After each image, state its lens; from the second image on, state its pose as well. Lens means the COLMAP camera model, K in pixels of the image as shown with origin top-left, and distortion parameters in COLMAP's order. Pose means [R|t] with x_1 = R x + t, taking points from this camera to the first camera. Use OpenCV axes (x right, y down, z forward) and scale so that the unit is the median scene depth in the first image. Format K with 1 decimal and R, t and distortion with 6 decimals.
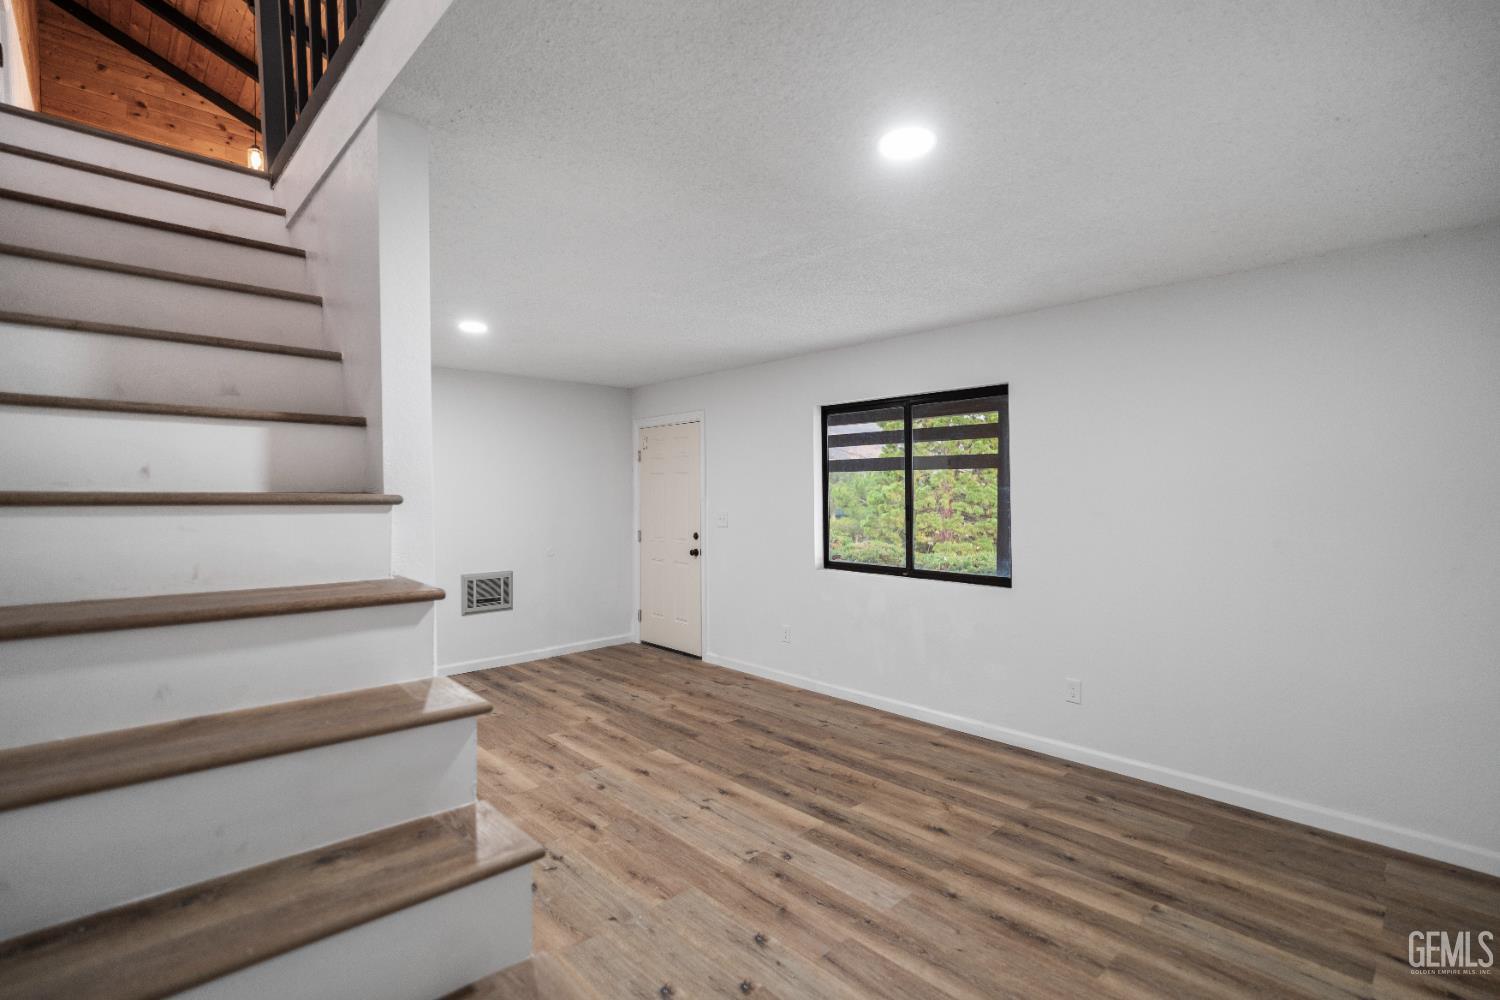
lens RADIAL K [[712.9, 0, 744.6], [0, 712.9, 497.9], [0, 0, 1]] dist [-0.008277, 0.006491]
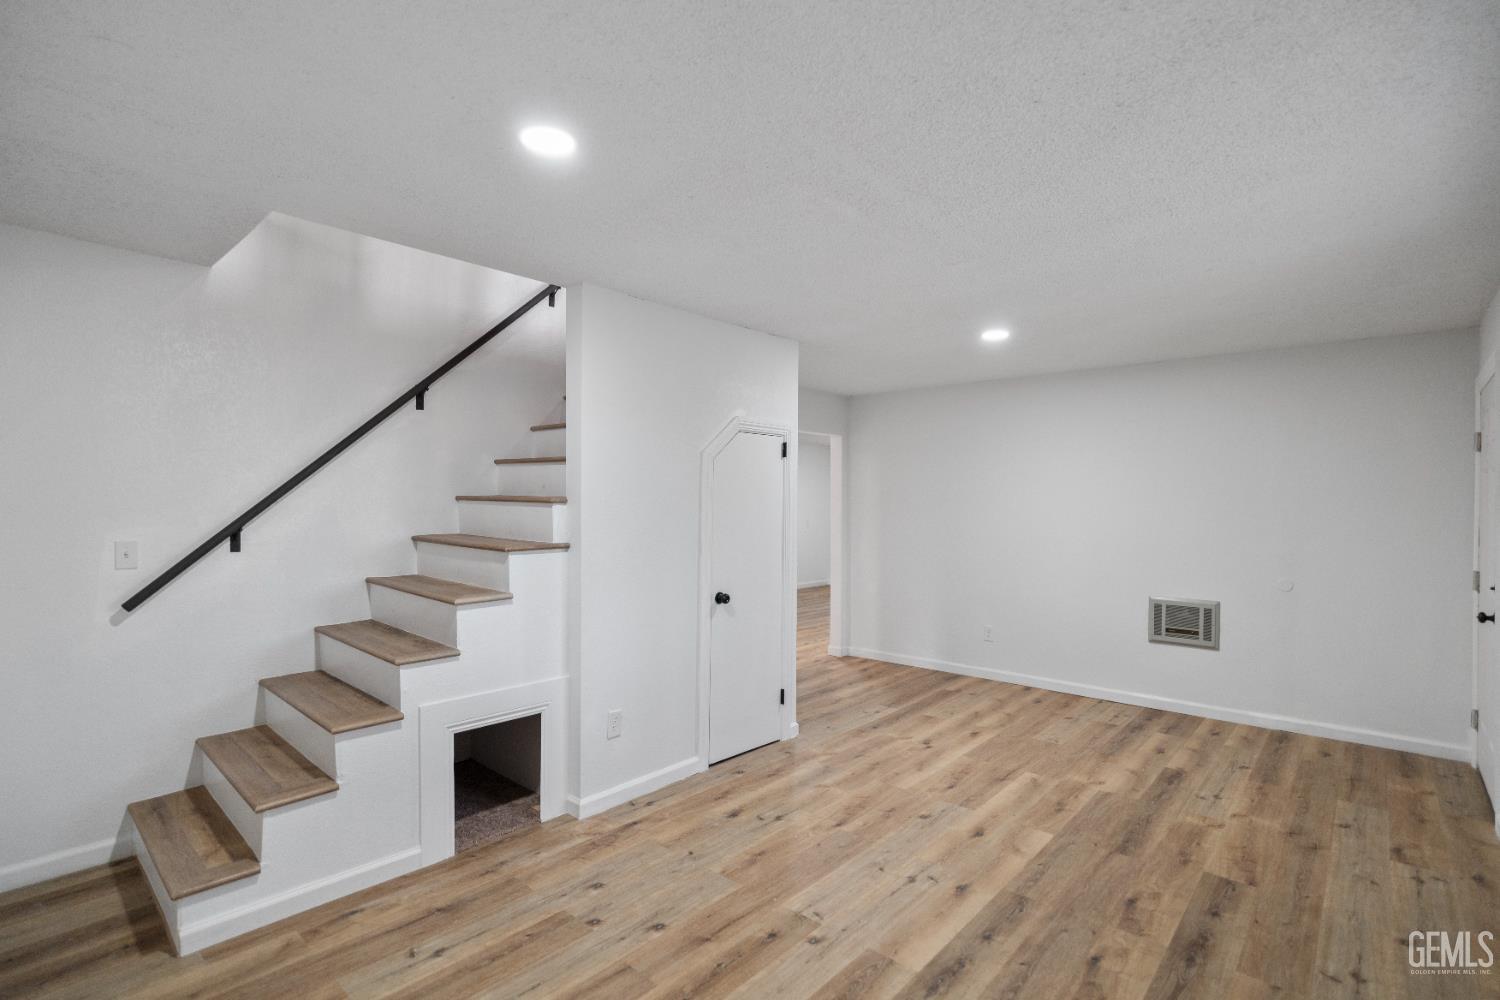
lens RADIAL K [[712.9, 0, 743.9], [0, 712.9, 502.3], [0, 0, 1]] dist [-0.008277, 0.006491]
pose [[0.076189, 0.003810, -0.997086, 0.599740], [-0.016169, 0.999866, 0.002585, -0.002689], [0.996962, 0.015925, 0.076241, 0.582938]]
